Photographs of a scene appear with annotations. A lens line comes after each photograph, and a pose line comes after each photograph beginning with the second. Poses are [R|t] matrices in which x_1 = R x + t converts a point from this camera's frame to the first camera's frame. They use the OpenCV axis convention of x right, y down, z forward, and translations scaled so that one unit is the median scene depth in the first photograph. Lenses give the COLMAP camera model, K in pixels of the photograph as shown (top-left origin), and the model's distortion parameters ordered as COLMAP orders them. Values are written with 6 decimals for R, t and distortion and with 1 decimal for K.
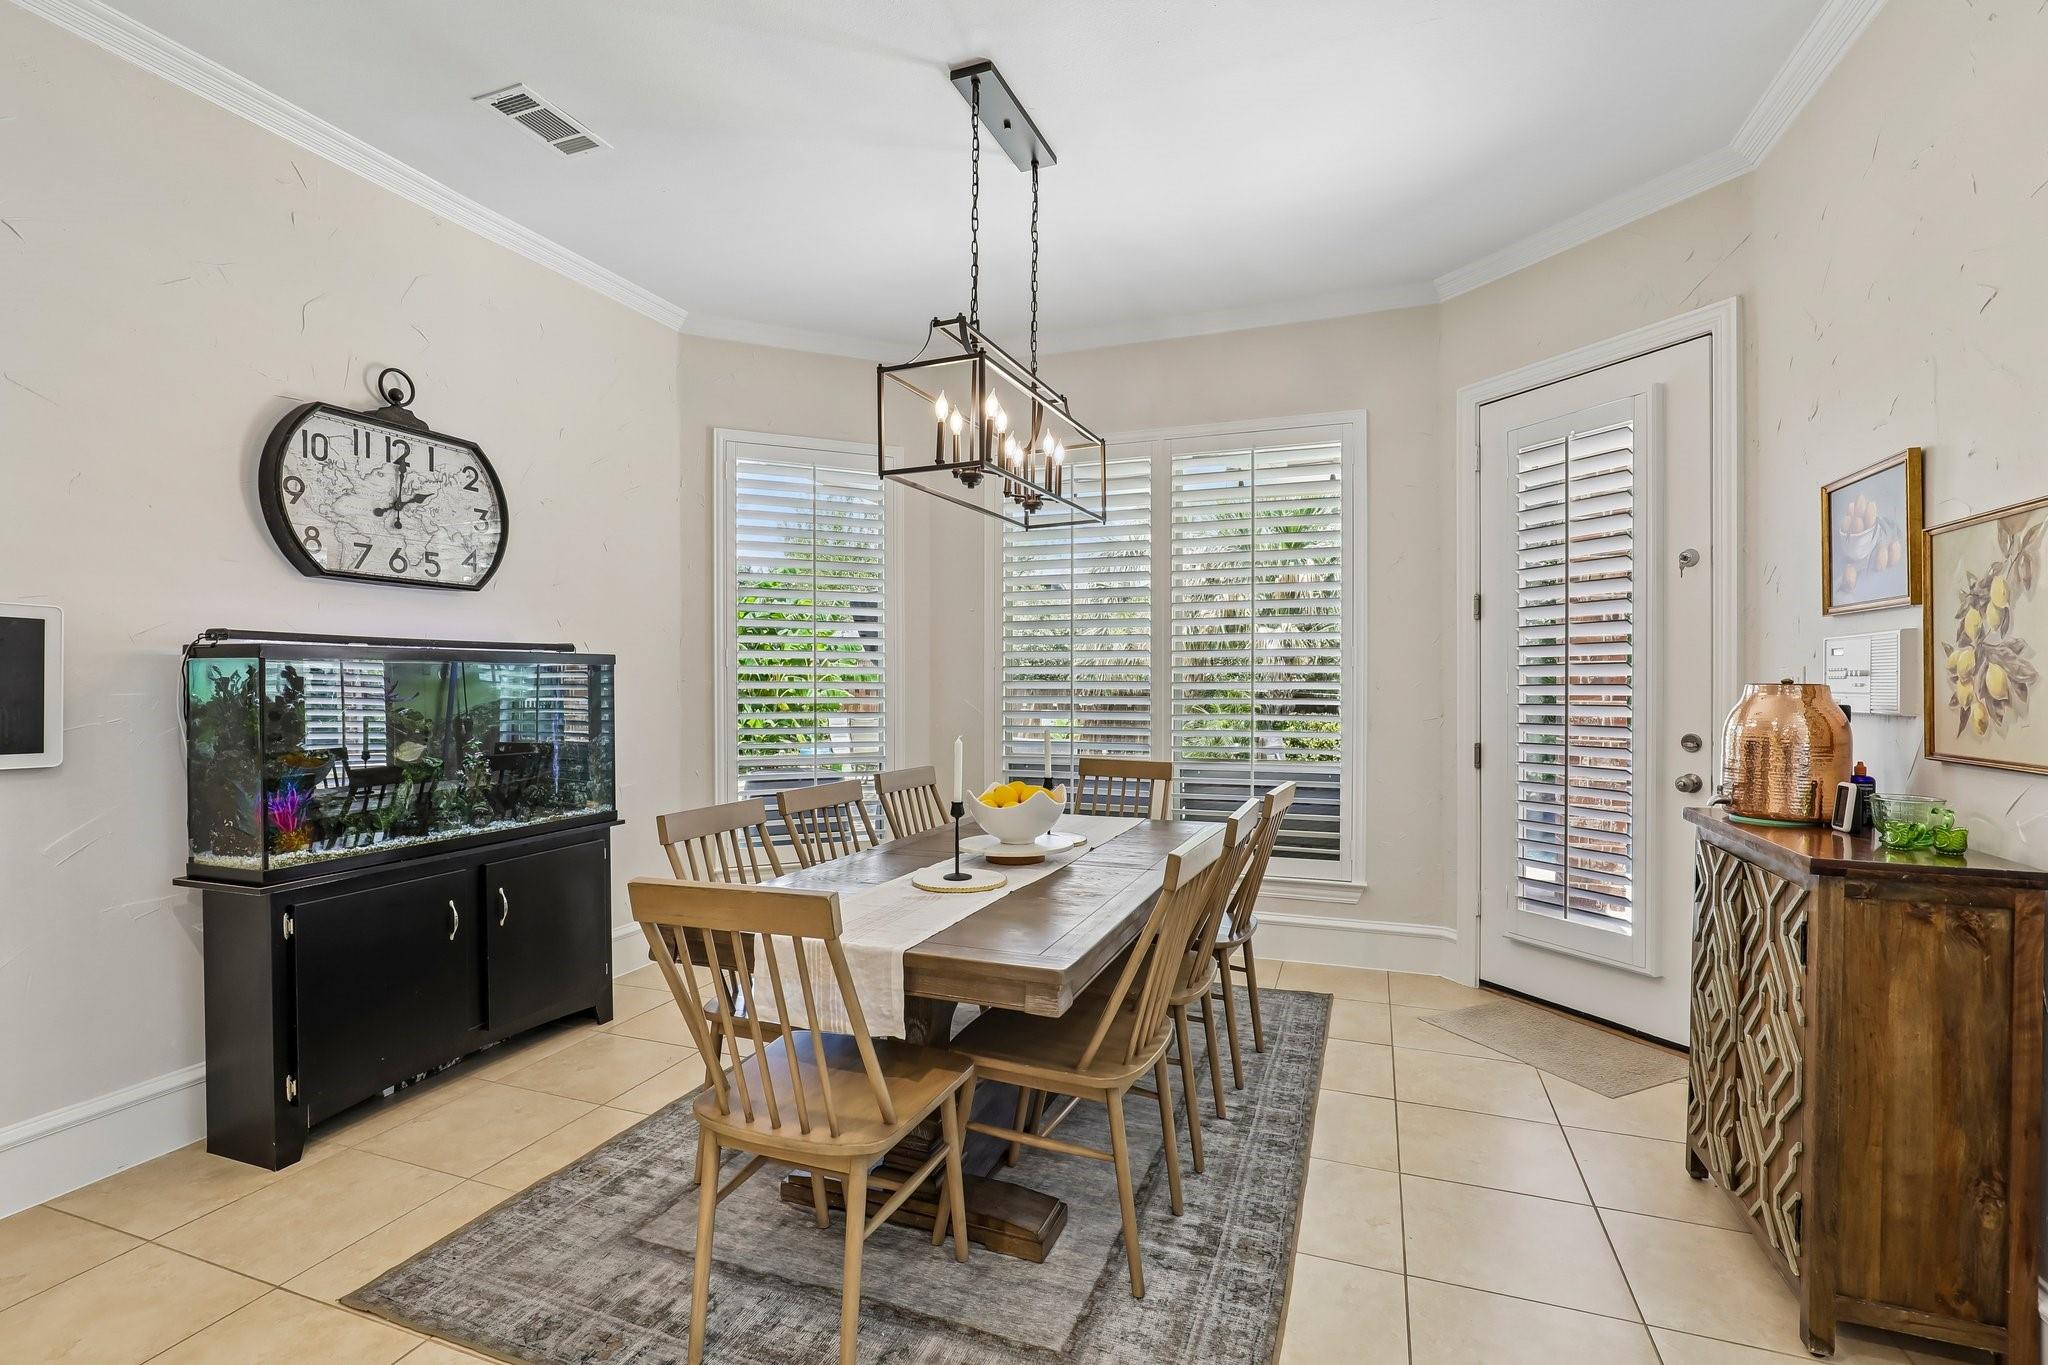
lens RADIAL K [[942.7, 0, 1025.5], [0, 942.7, 689.2], [0, 0, 1]] dist [-0.000981, 0.000331]
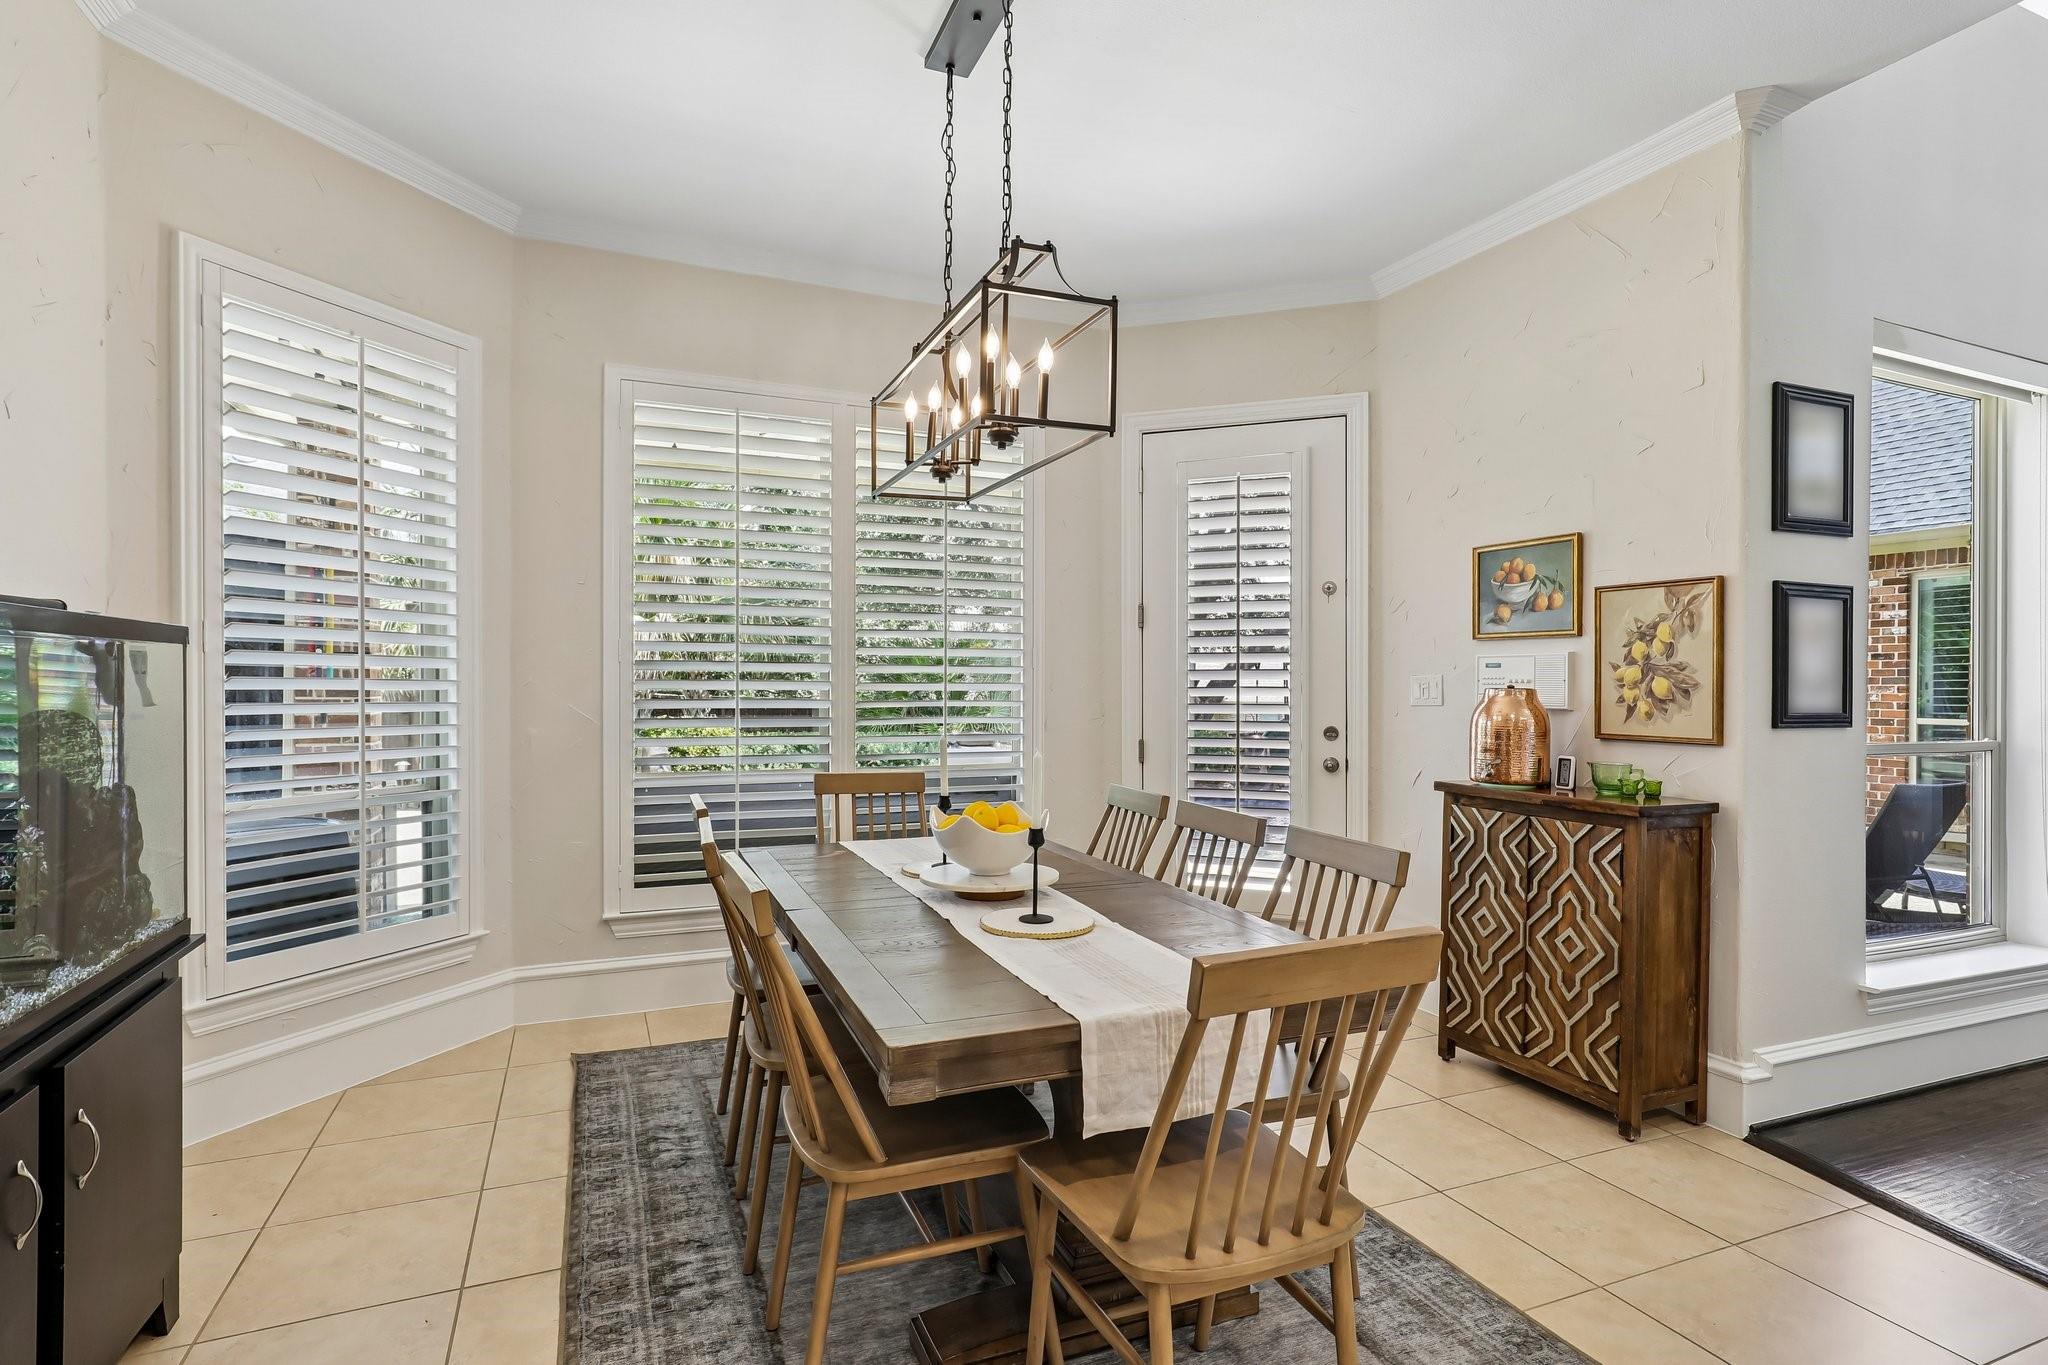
lens RADIAL K [[1043.1, 0, 1034.5], [0, 1043.1, 681.1], [0, 0, 1]] dist [0.003545, -0.000034]
pose [[0.716885, 0.005588, 0.697169, -0.798606], [-0.000828, 0.999974, -0.007163, -0.004790], [-0.697191, 0.004558, 0.716871, 0.384075]]
